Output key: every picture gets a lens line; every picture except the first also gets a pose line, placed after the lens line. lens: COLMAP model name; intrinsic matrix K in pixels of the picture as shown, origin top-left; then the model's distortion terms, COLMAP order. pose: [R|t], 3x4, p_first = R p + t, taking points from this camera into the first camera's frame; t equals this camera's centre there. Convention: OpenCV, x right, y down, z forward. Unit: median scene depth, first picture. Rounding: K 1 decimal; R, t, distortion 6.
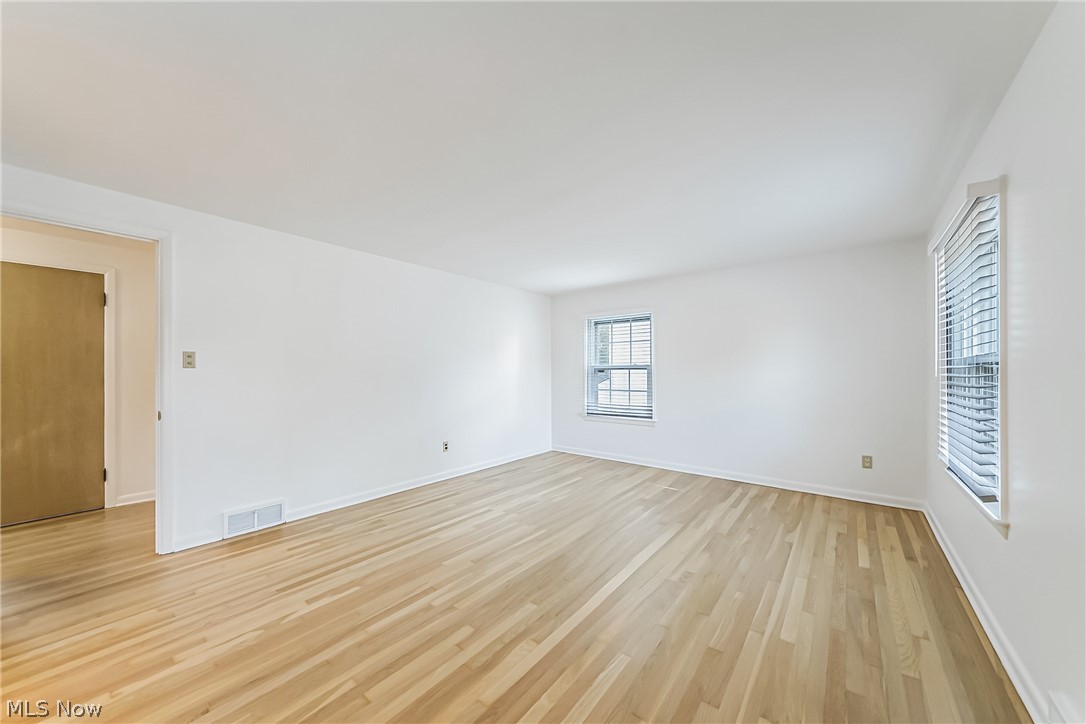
lens RADIAL K [[374.1, 0, 539.8], [0, 374.1, 367.4], [0, 0, 1]] dist [-0.001518, -0.000421]
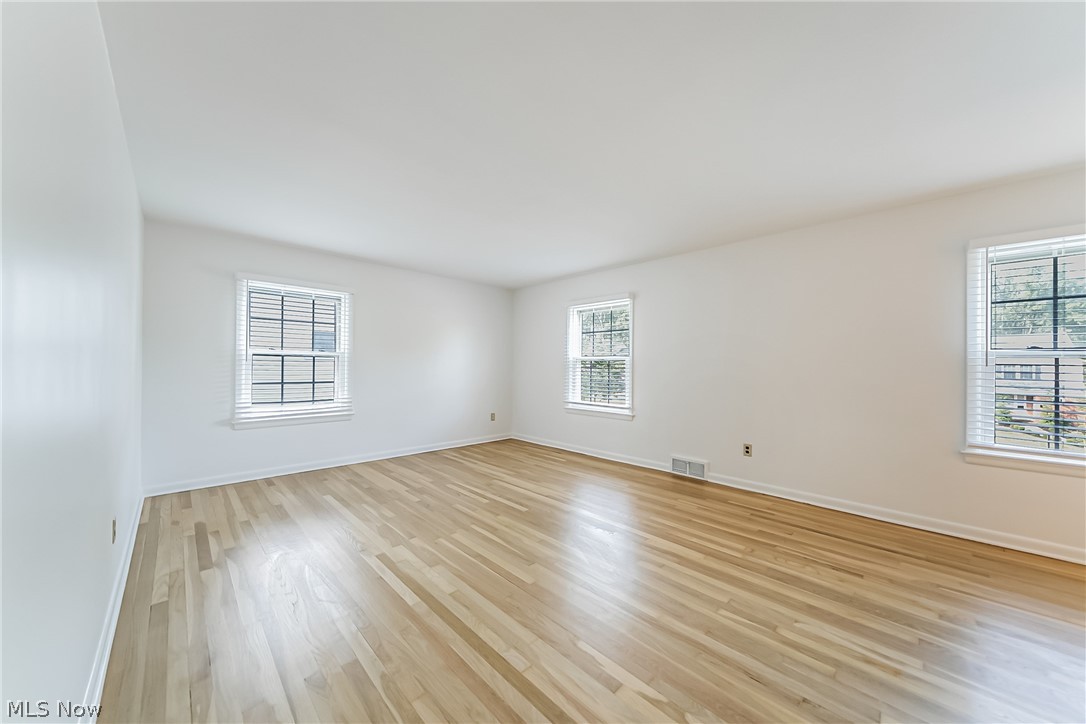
lens RADIAL K [[374.1, 0, 537.9], [0, 374.1, 365.8], [0, 0, 1]] dist [-0.001518, -0.000421]
pose [[0.125071, 0.004393, 0.992138, -0.773583], [-0.020279, 0.999793, -0.001871, 0.028628], [-0.991941, -0.019885, 0.125134, 0.630746]]
